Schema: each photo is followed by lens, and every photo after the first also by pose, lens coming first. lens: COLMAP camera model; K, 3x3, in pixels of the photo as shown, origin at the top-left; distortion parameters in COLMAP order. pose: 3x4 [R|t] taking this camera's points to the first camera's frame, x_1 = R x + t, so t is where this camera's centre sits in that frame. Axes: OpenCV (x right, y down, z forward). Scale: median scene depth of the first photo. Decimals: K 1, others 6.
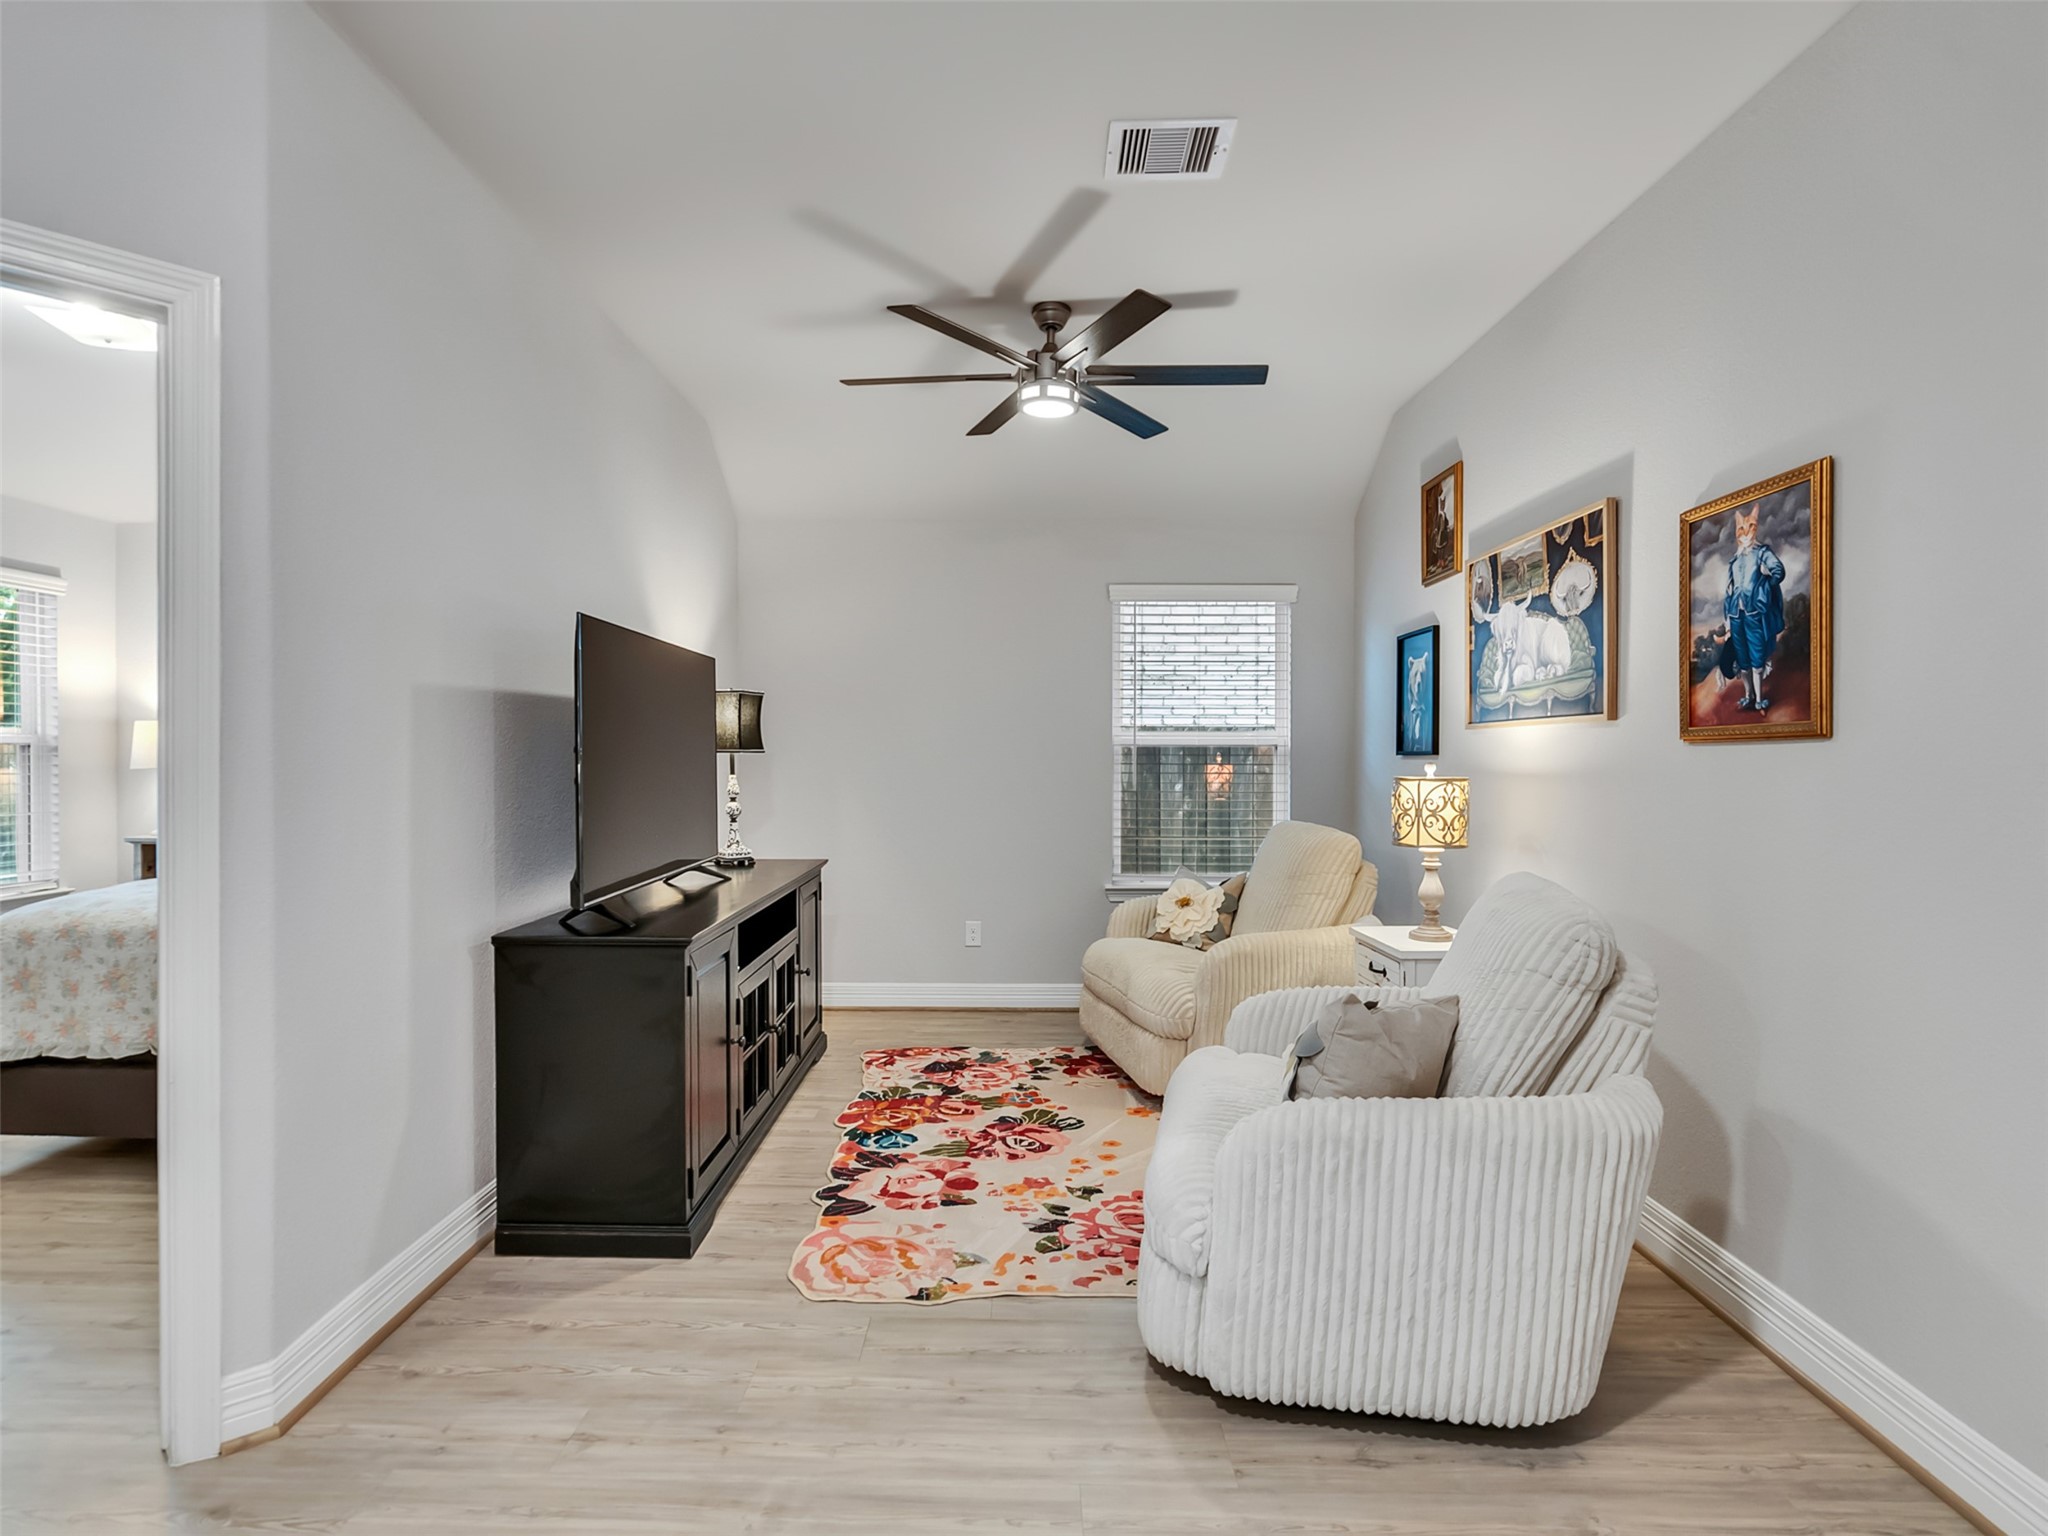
lens RADIAL K [[1036.1, 0, 1015.4], [0, 1036.1, 774.1], [0, 0, 1]] dist [-0.002560, 0.001328]
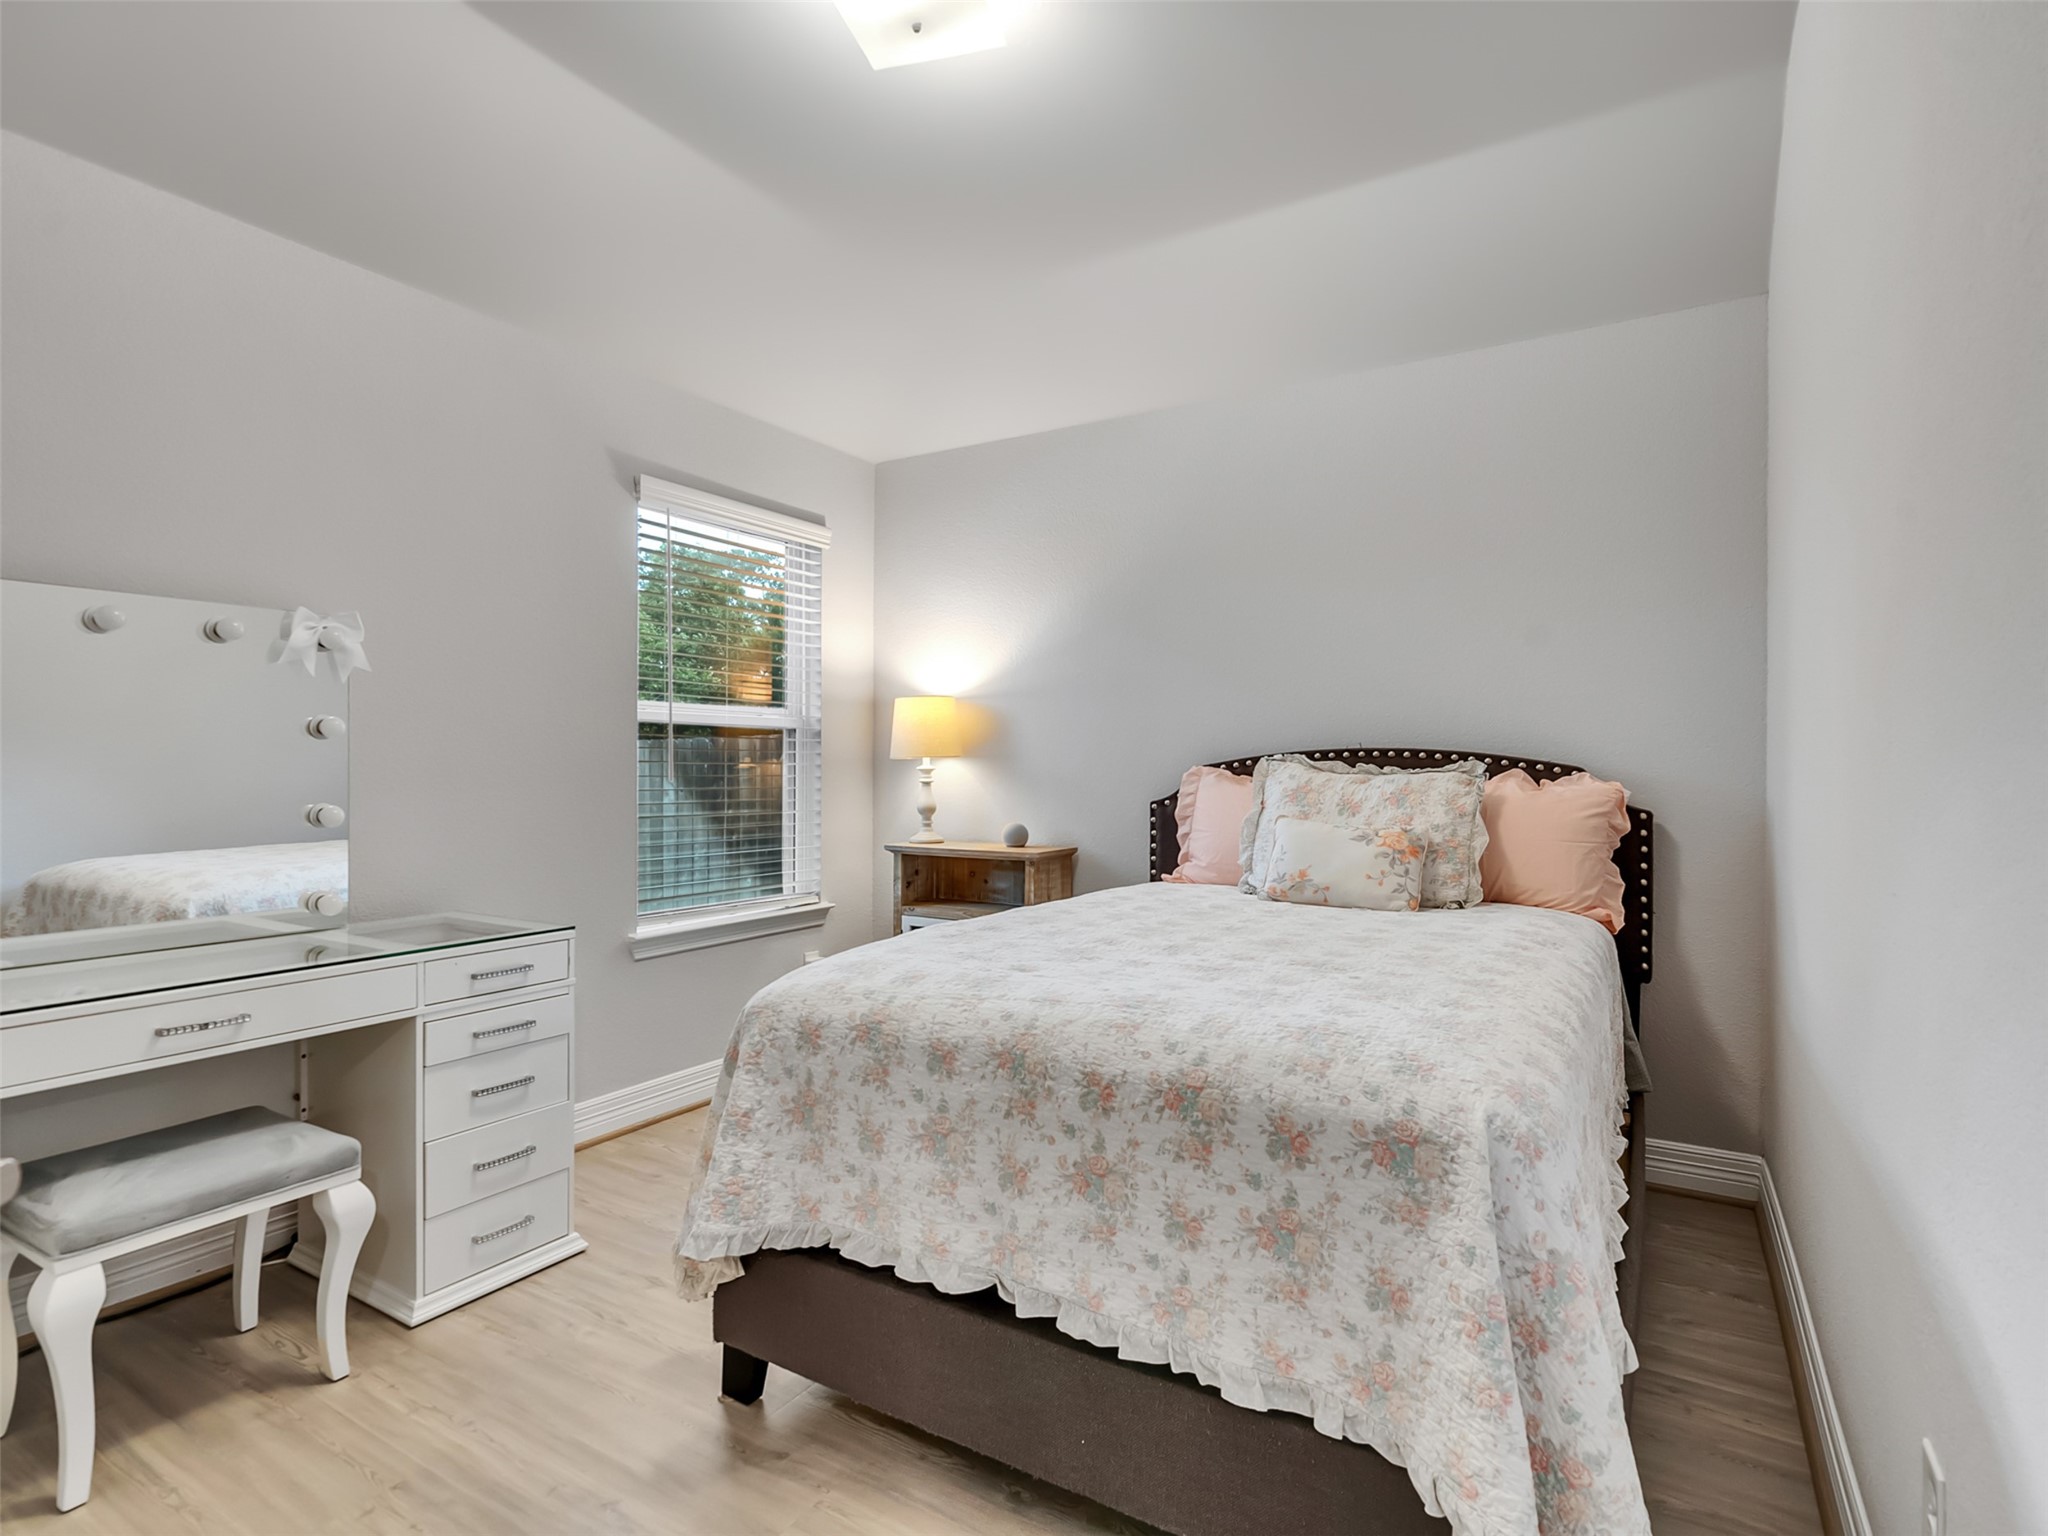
lens RADIAL K [[1036.1, 0, 1024.4], [0, 1036.1, 771.9], [0, 0, 1]] dist [-0.002560, 0.001328]
pose [[0.863978, -0.002008, -0.503525, -0.570600], [-0.003999, 0.999933, -0.010849, 0.021763], [0.503513, 0.011387, 0.863913, 0.569737]]
